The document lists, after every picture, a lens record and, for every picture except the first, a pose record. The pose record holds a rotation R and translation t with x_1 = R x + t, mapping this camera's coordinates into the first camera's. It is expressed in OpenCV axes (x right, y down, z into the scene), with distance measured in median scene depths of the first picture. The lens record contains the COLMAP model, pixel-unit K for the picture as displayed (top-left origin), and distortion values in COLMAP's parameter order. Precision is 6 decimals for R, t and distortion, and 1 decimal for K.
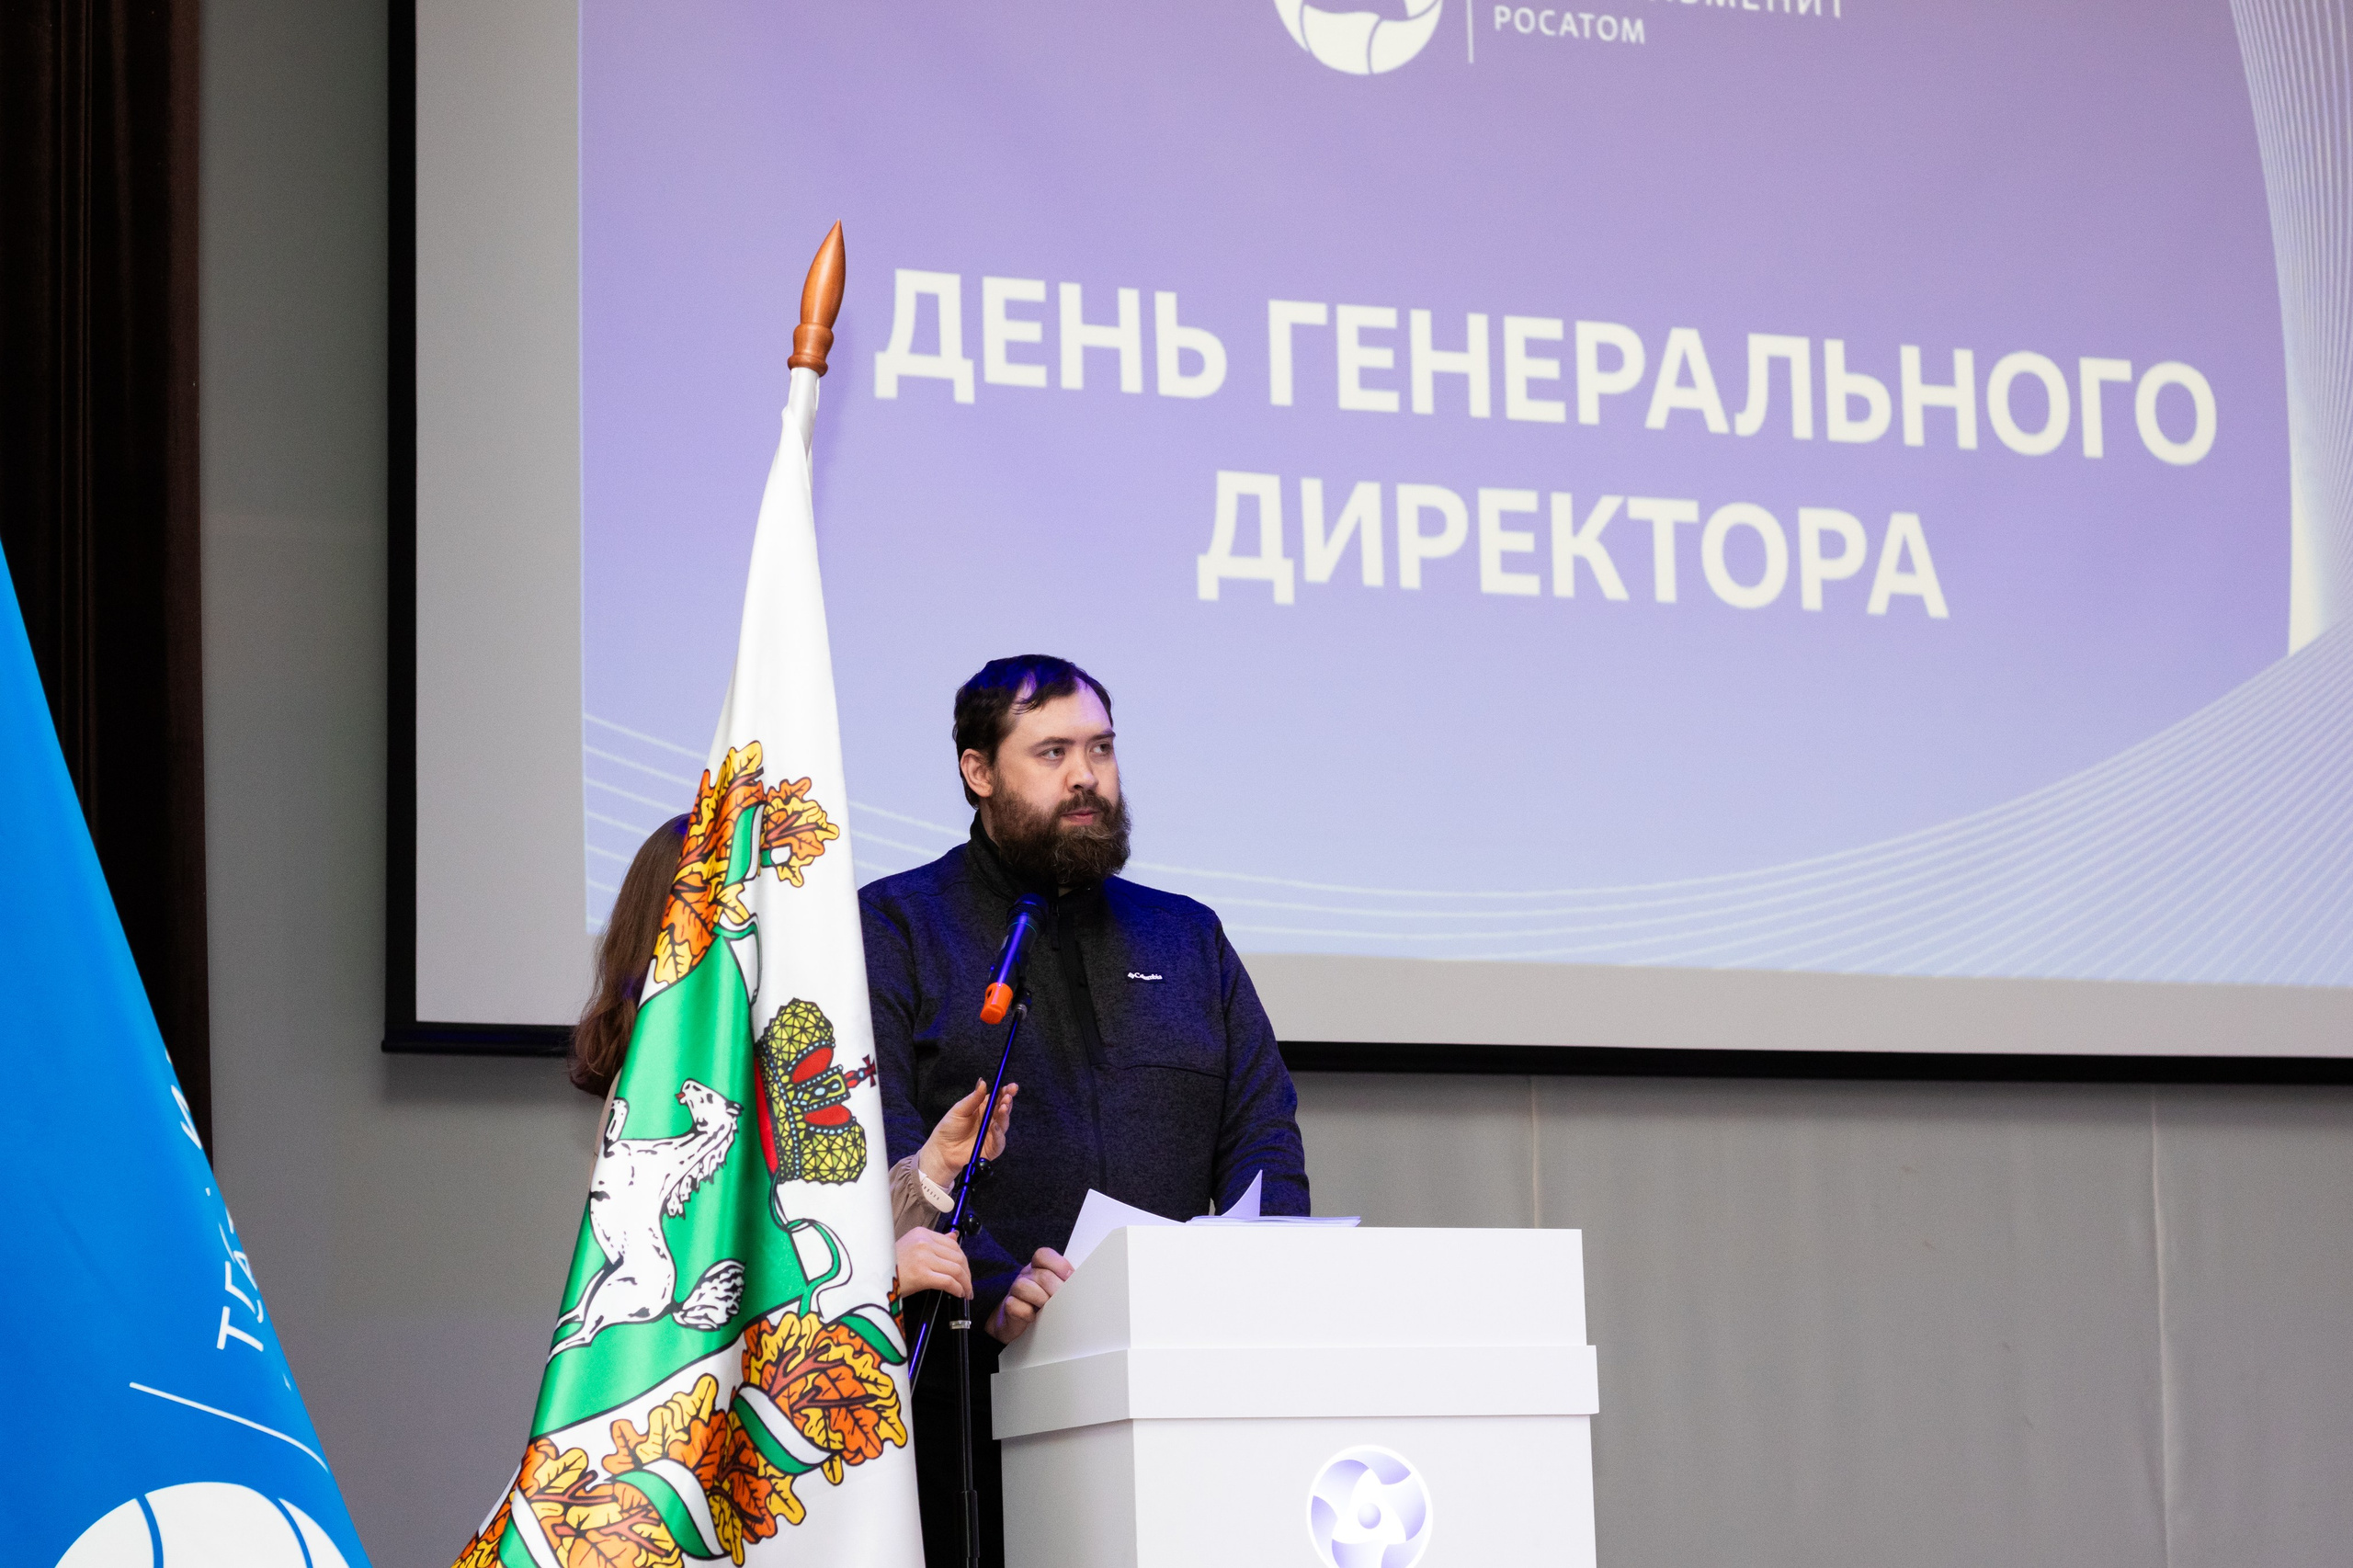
lens RADIAL K [[5492.6, 0, 1171.9], [0, 5492.6, 808.9], [0, 0, 1]] dist [-0.102414, 0.032067]
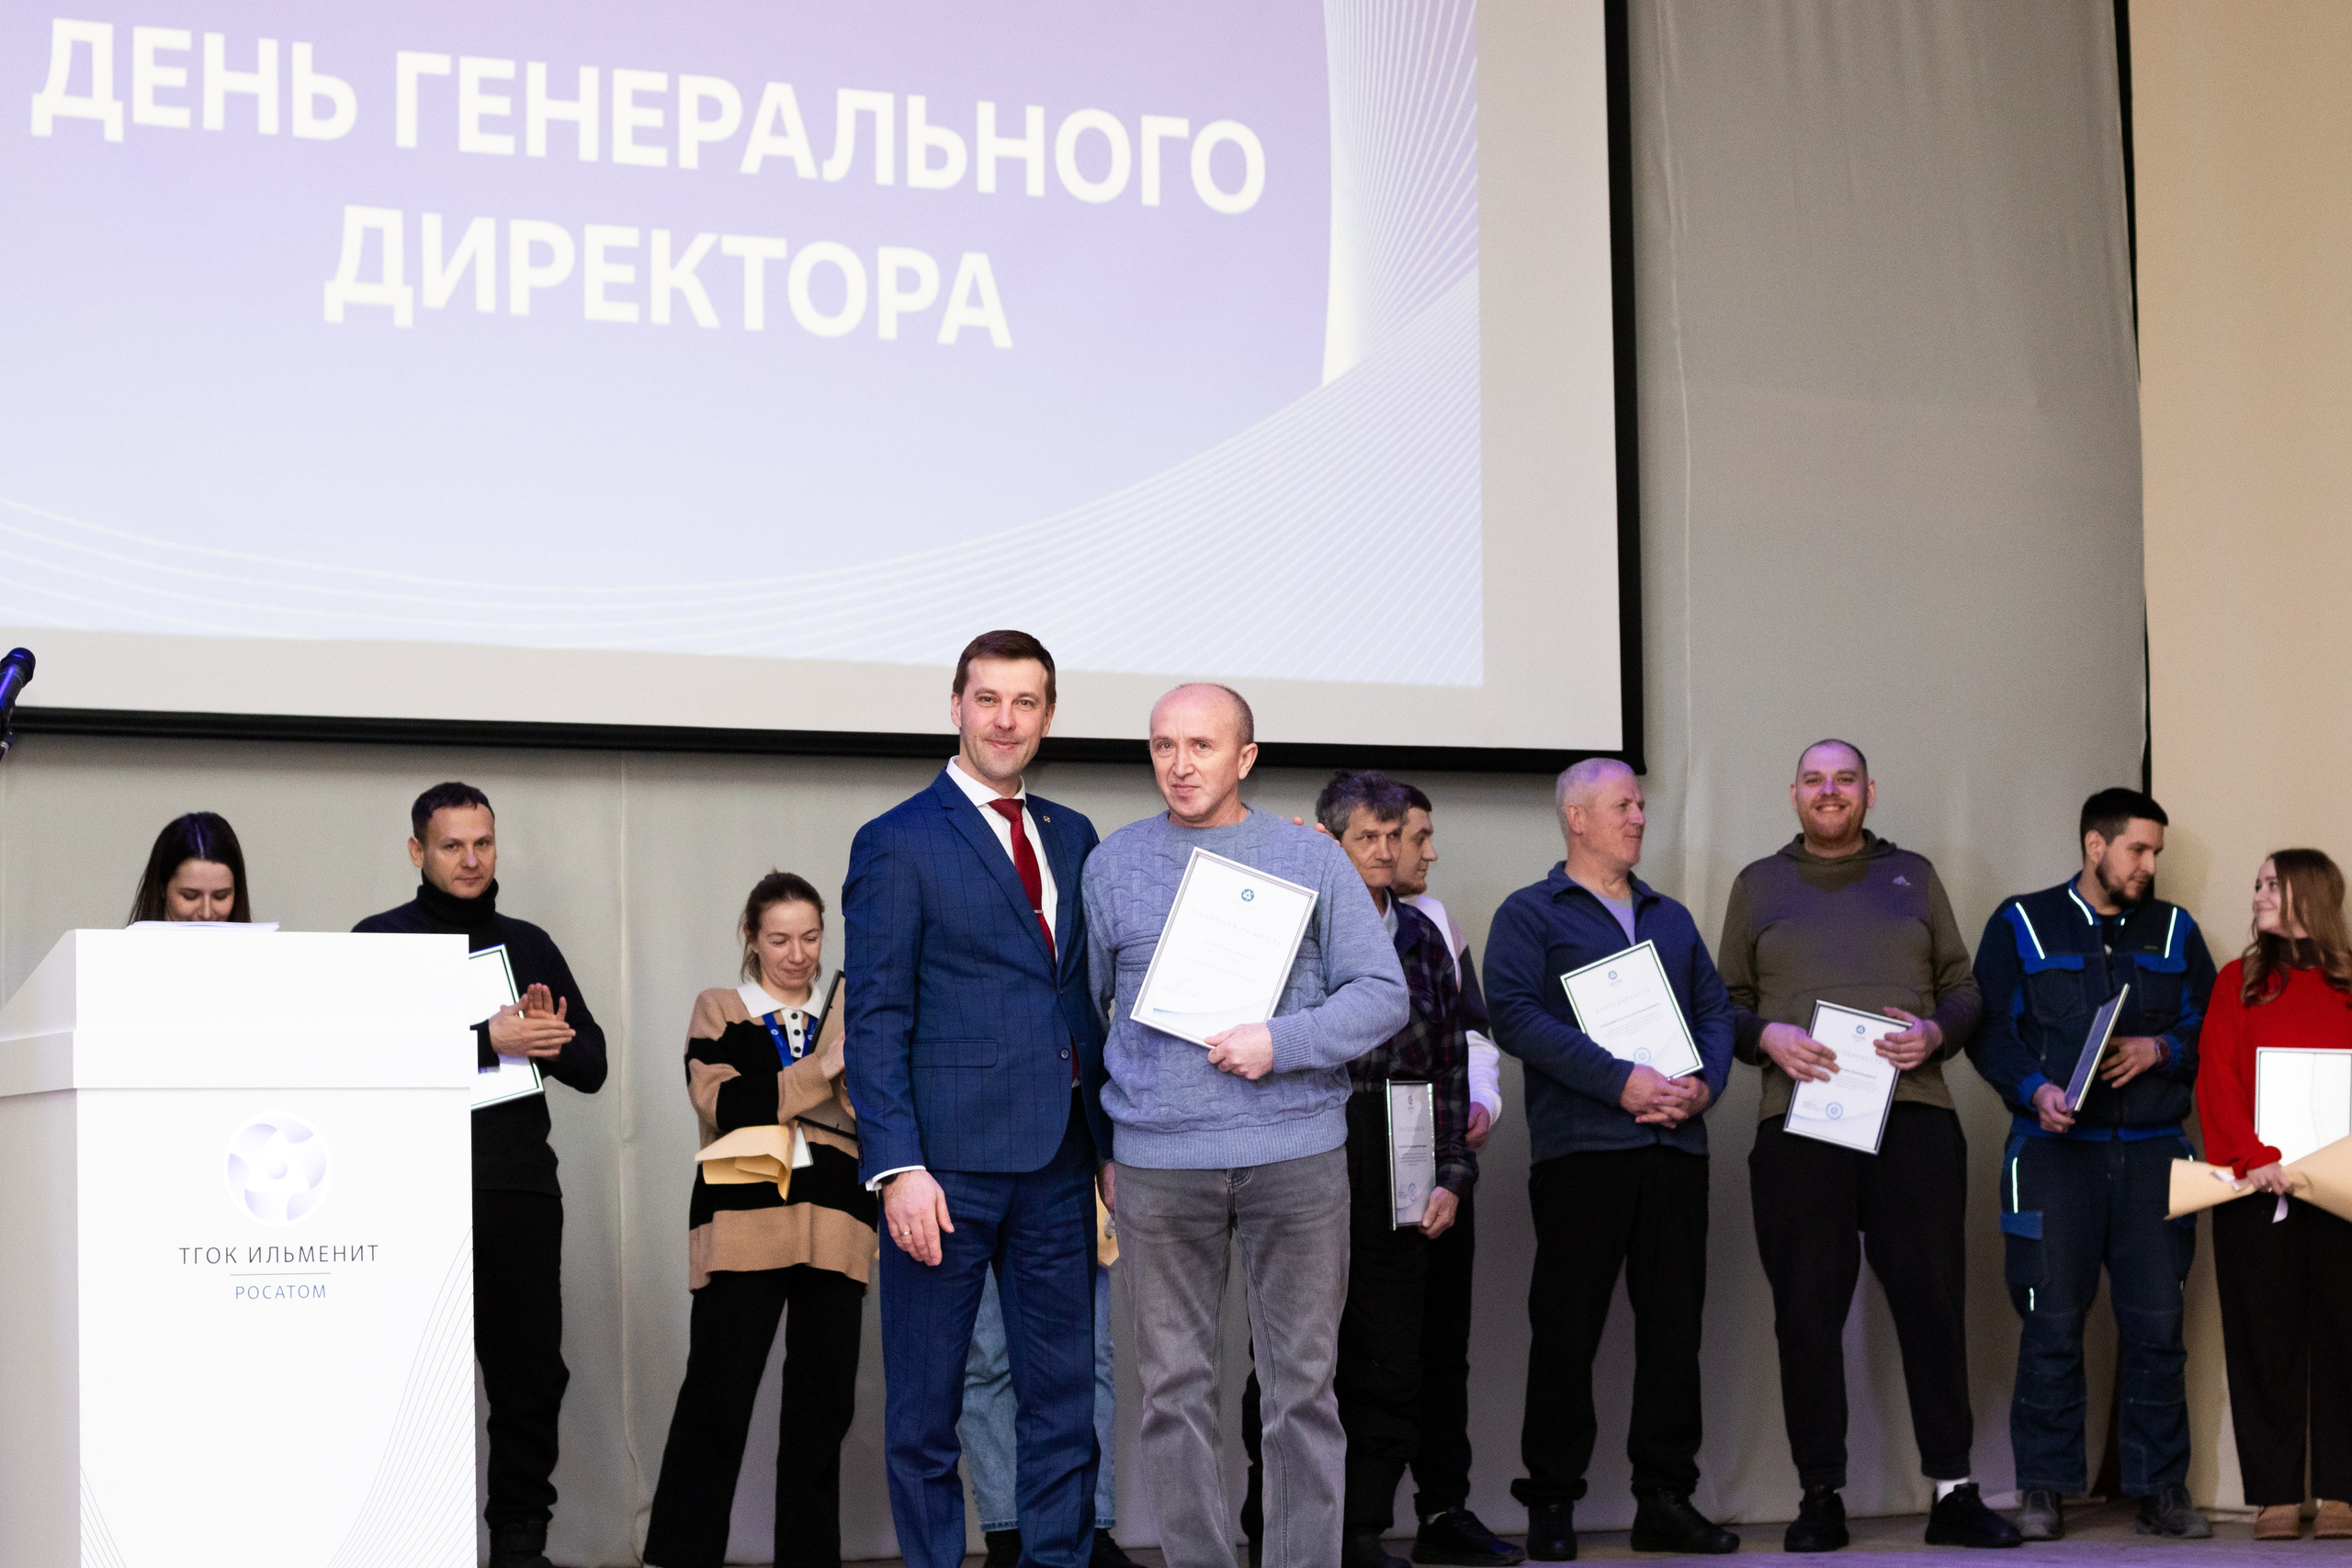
lens RADIAL K [[5438.3, 0, 1185.9], [0, 5438.3, 787.1], [0, 0, 1]] dist [-0.086004, -0.230285]
pose [[0.993807, 0.017612, 0.109719, 0.058141], [-0.025557, 0.997118, 0.071426, -0.026278], [-0.108145, -0.073788, 0.991393, -0.116883]]
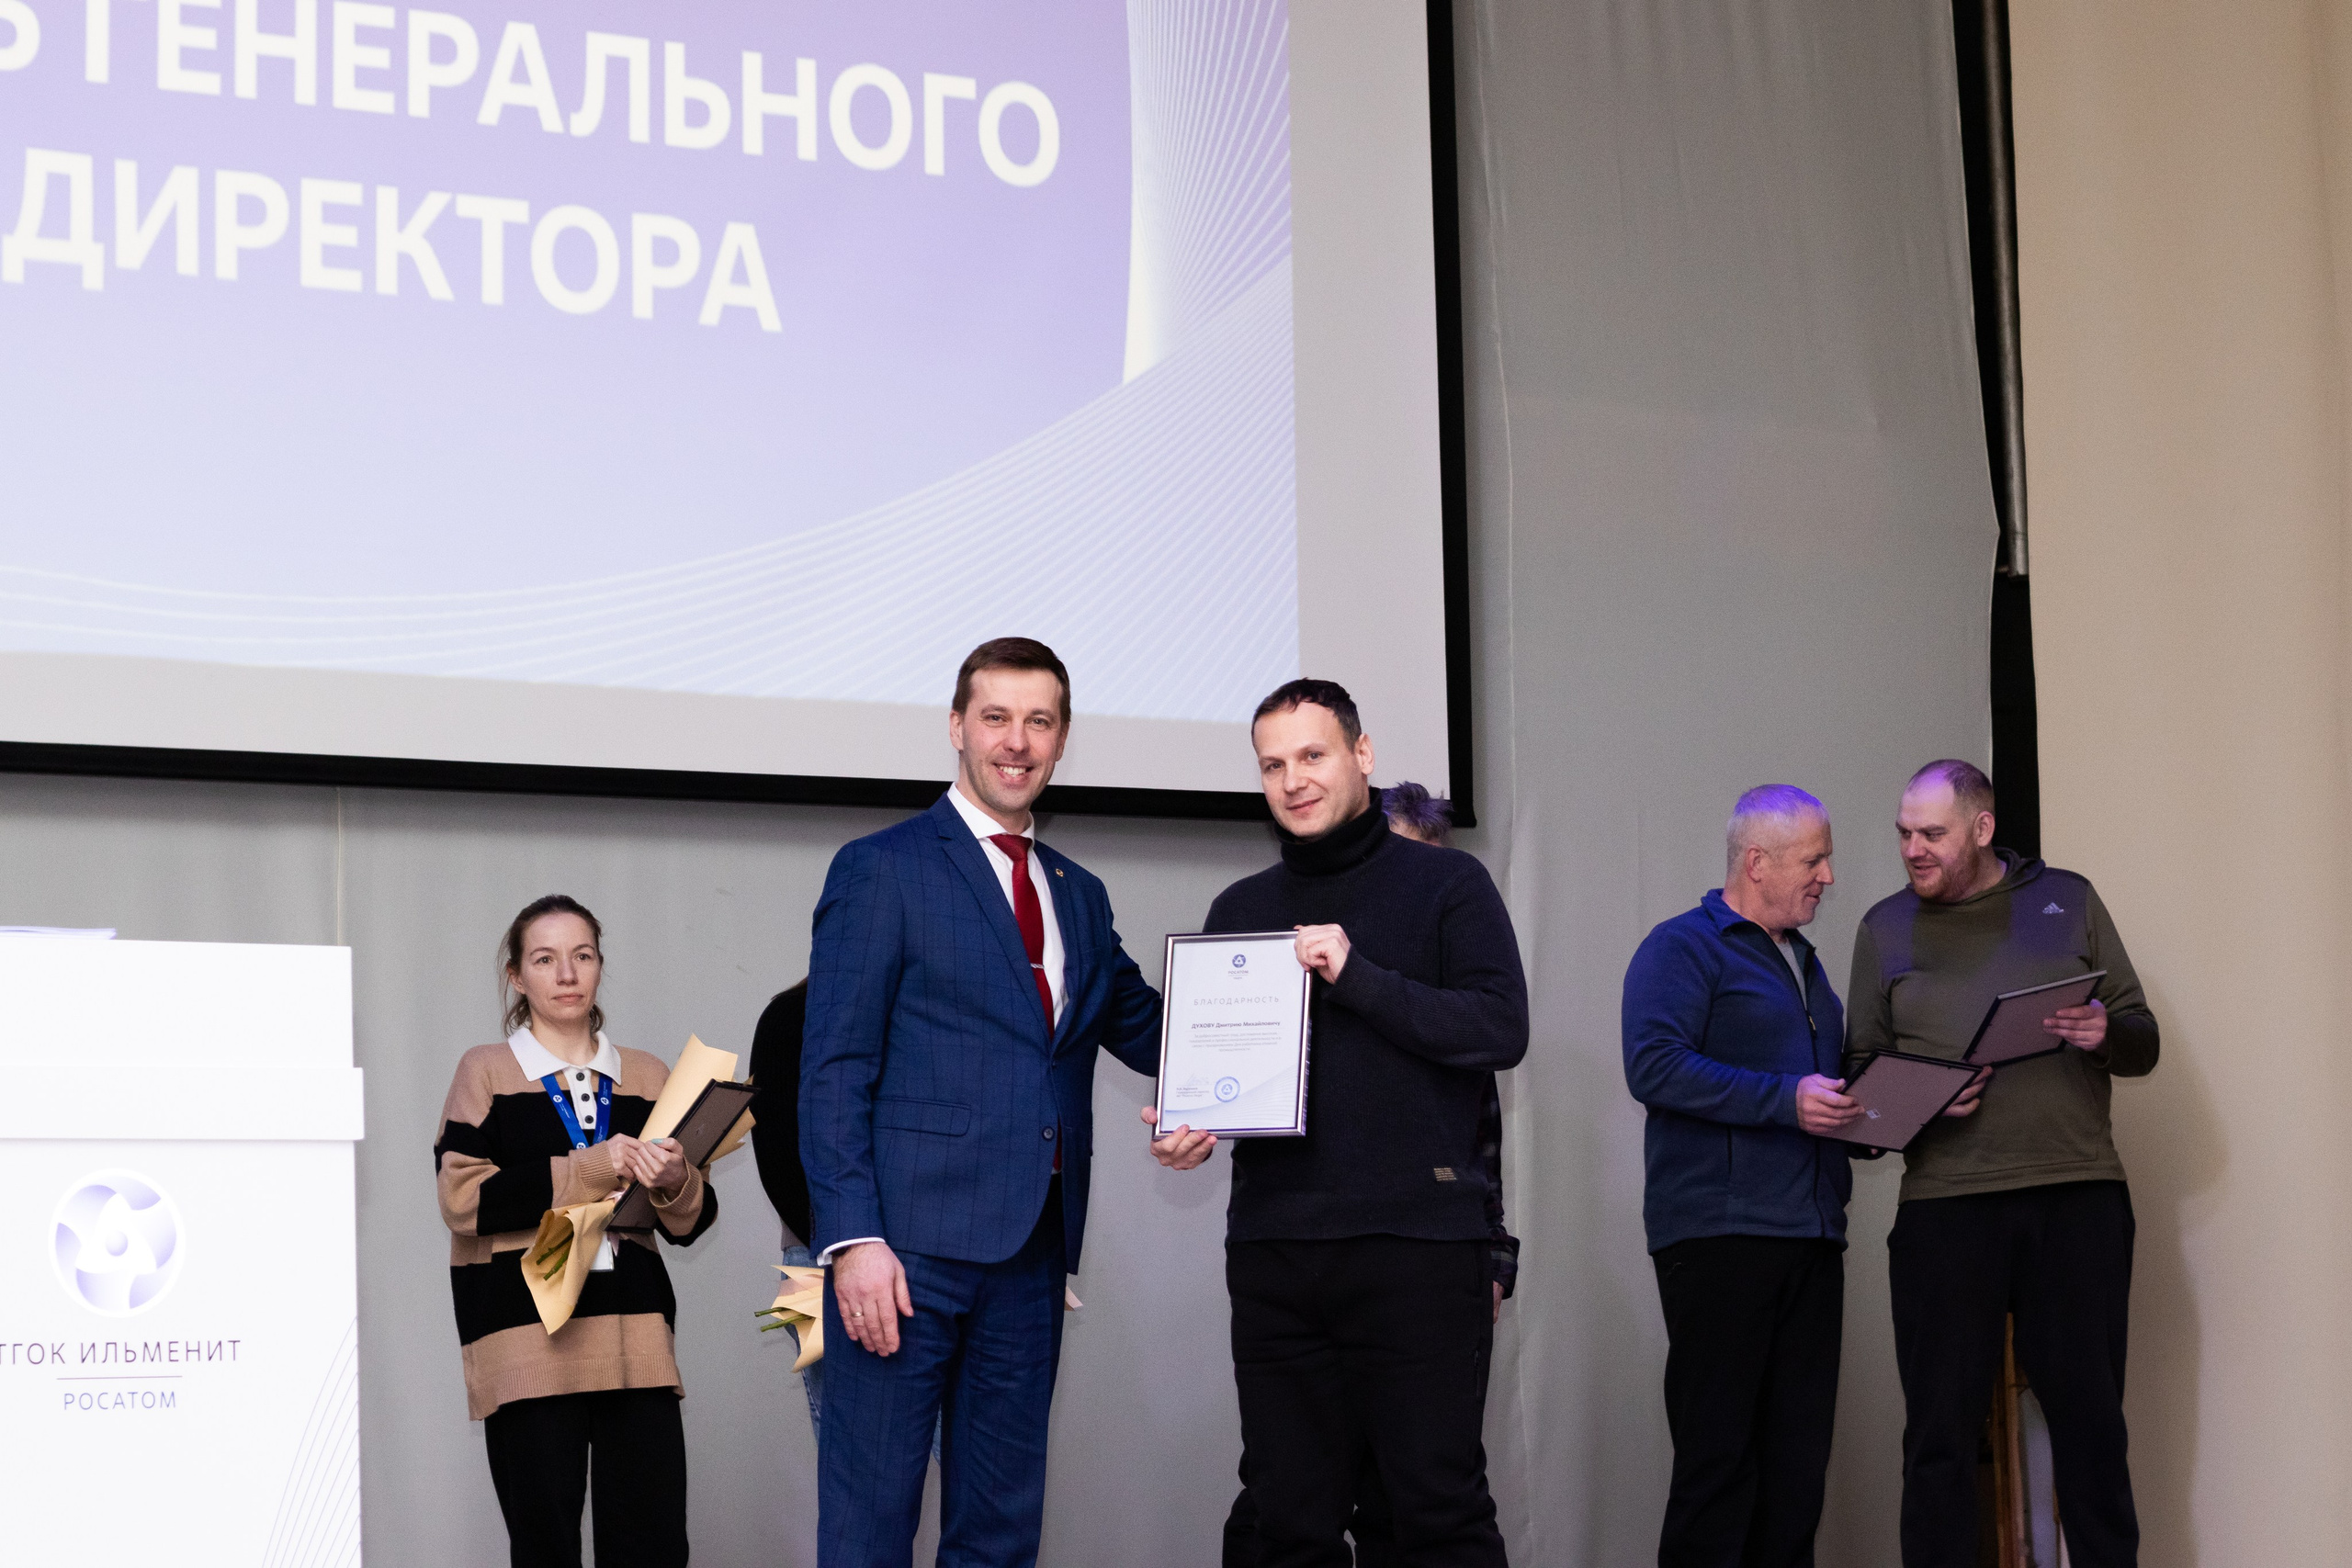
lens RADIAL K [[5489.8, 0, 1171.4], [0, 5489.8, 808.9], [0, 0, 1]] dist [-0.102414, 0.032067]
pose [[0.978261, 0.024279, 0.205949, 0.010154], [-0.034824, 0.998253, 0.047730, 0.001142], [-0.204431, -0.053864, 0.977398, 0.022267]]
